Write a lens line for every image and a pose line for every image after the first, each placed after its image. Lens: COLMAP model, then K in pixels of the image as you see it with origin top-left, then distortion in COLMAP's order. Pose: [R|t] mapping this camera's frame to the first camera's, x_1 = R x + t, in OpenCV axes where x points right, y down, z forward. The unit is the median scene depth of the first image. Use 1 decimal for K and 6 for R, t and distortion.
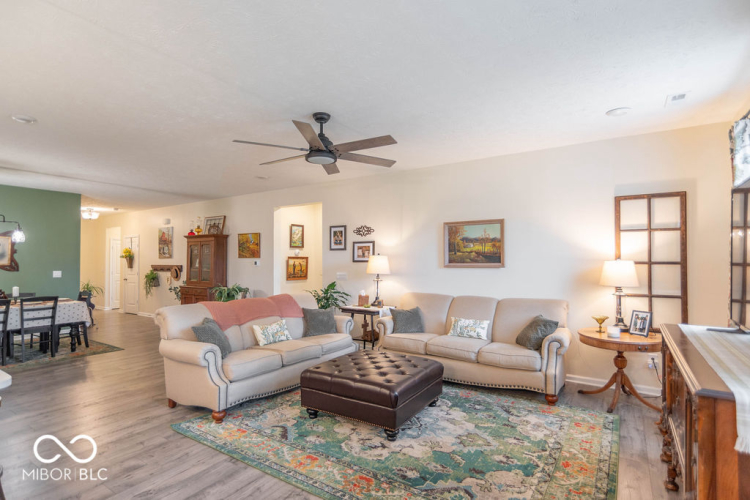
lens RADIAL K [[383.2, 0, 369.4], [0, 383.2, 253.2], [0, 0, 1]] dist [-0.004326, -0.000190]
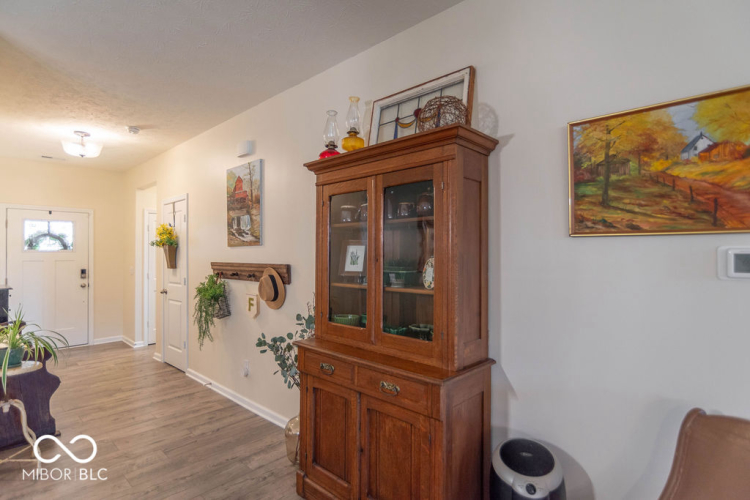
lens RADIAL K [[383.2, 0, 376.2], [0, 383.2, 252.6], [0, 0, 1]] dist [-0.004326, -0.000190]
pose [[0.988487, -0.000341, -0.151303, -0.348261], [0.002905, 0.999856, 0.016723, 0.014640], [0.151275, -0.016970, 0.988346, 0.648208]]
